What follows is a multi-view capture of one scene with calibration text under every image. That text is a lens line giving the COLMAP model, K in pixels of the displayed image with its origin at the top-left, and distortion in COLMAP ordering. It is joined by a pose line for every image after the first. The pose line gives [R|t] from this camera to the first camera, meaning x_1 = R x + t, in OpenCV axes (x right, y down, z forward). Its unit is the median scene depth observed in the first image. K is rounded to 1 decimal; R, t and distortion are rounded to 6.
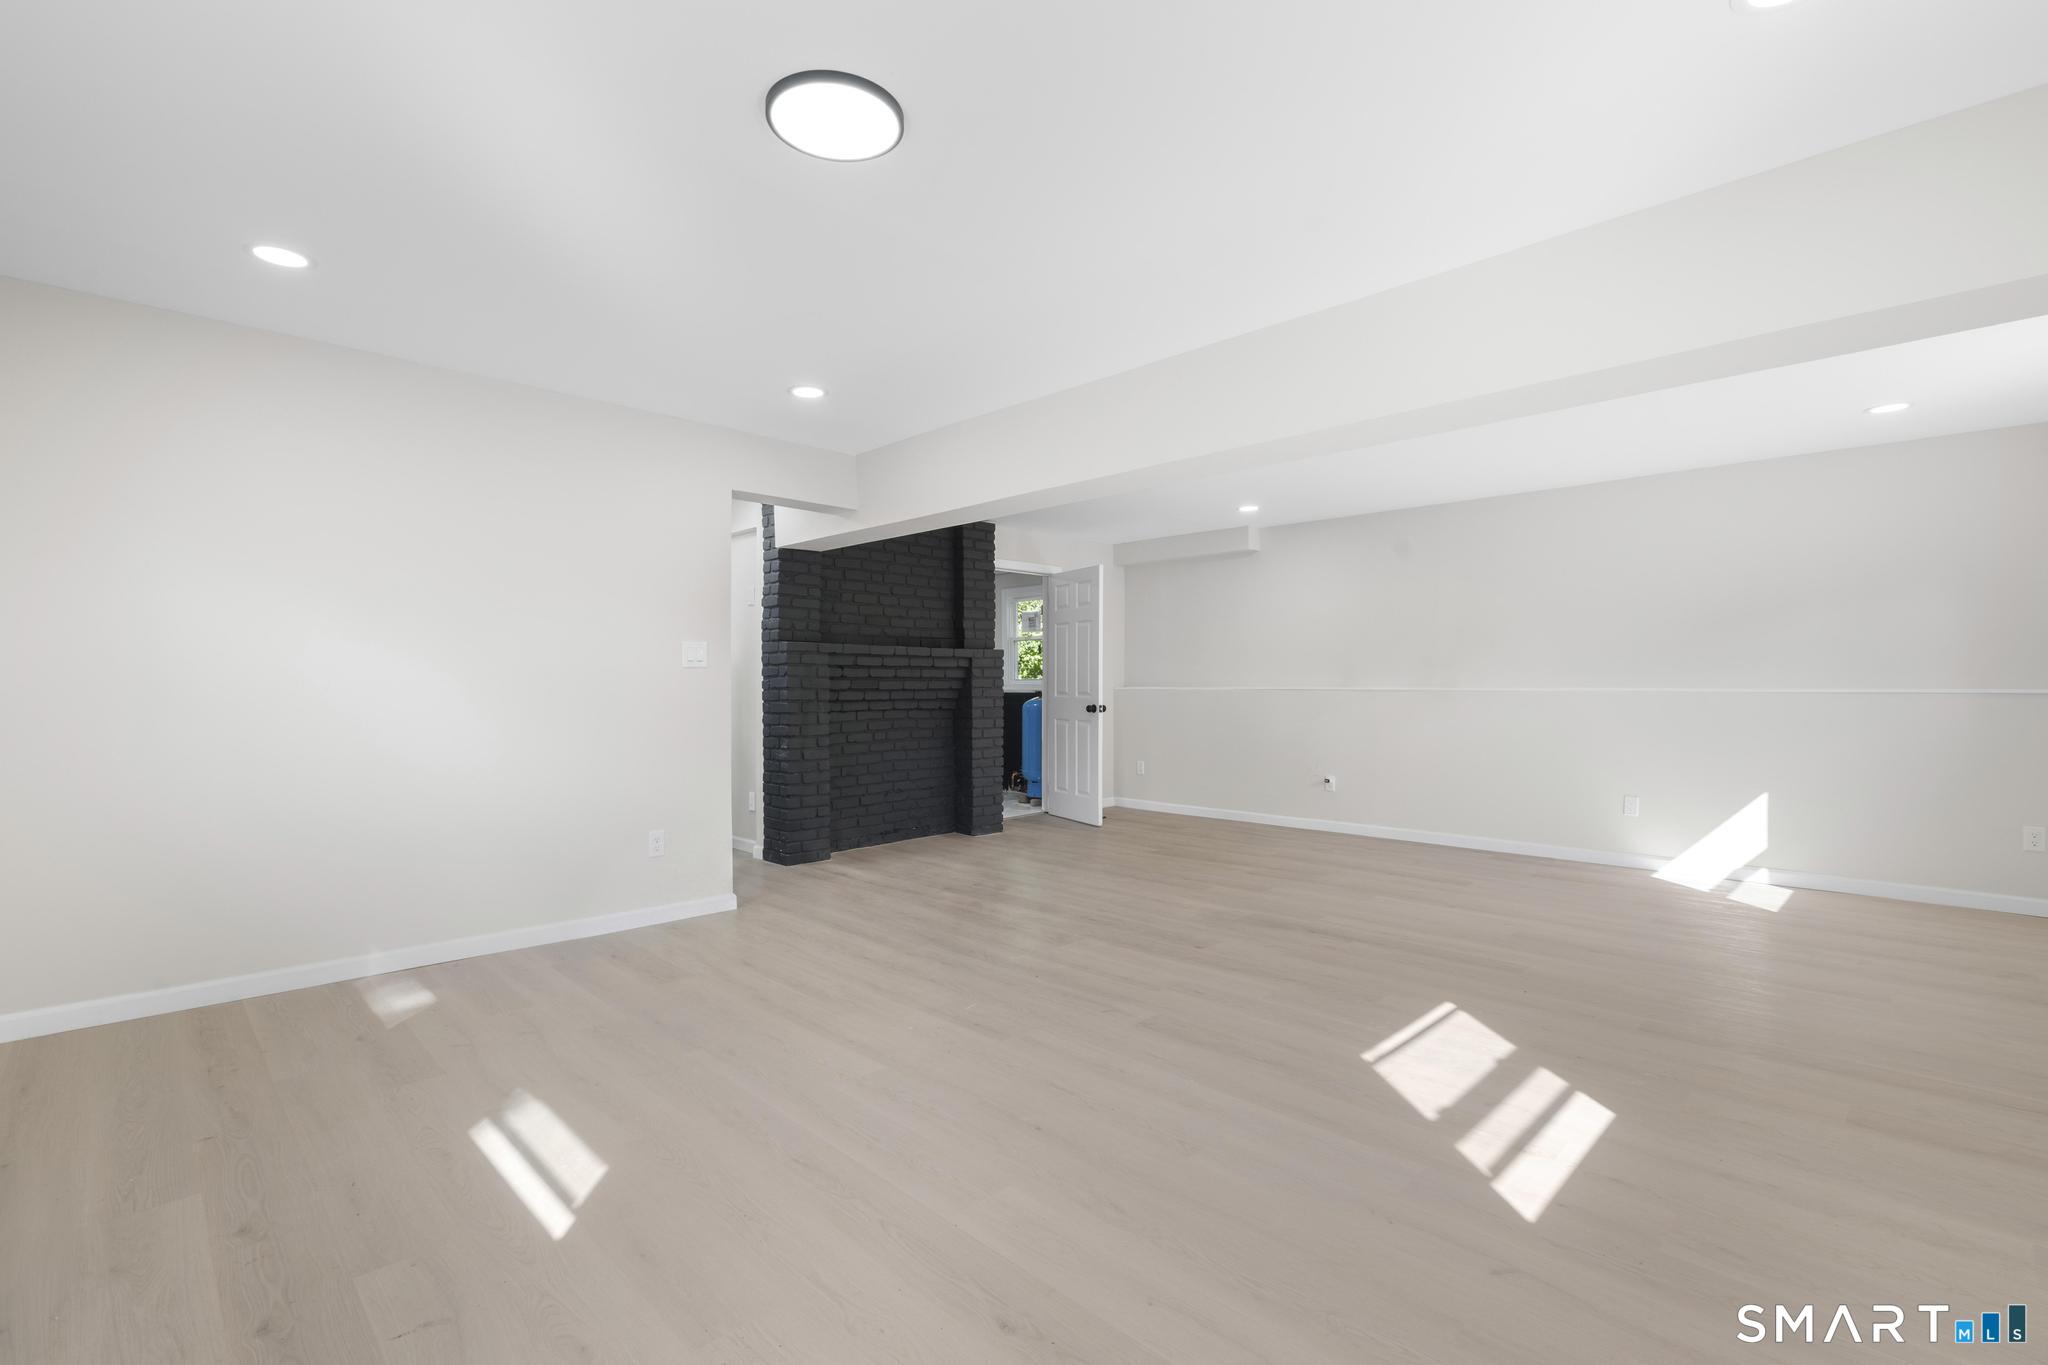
lens RADIAL K [[930.8, 0, 1023.0], [0, 930.8, 693.8], [0, 0, 1]] dist [-0.005638, 0.001417]
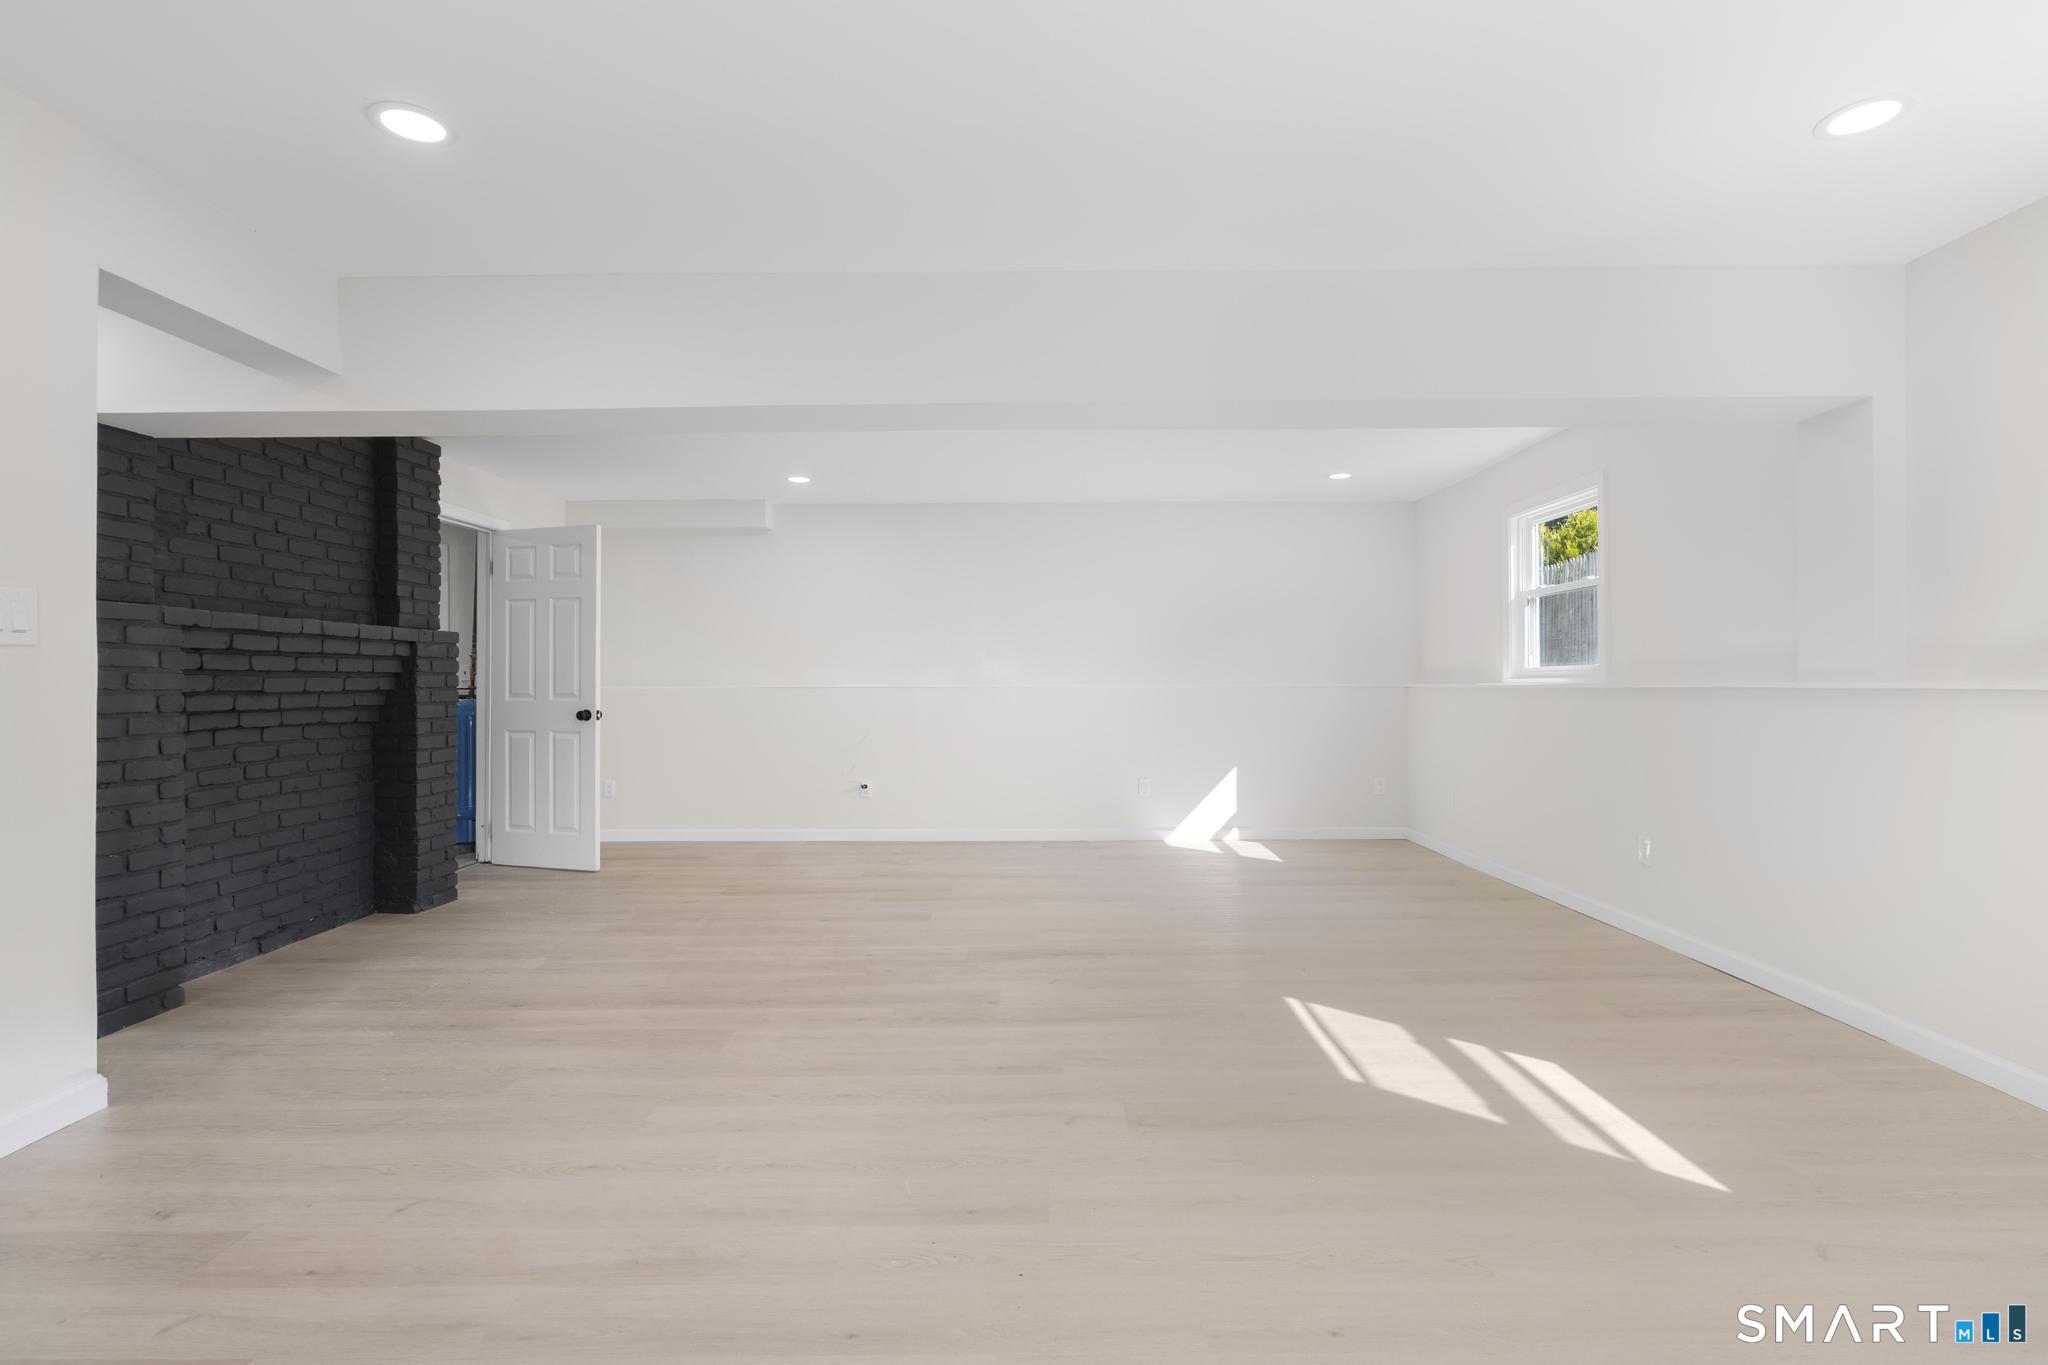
lens RADIAL K [[930.8, 0, 1024.5], [0, 930.8, 679.0], [0, 0, 1]] dist [-0.005638, 0.001417]
pose [[0.703852, 0.000944, 0.710346, -0.220012], [0.009479, 0.999898, -0.010720, -0.001969], [-0.710283, 0.014279, 0.703771, 0.236554]]
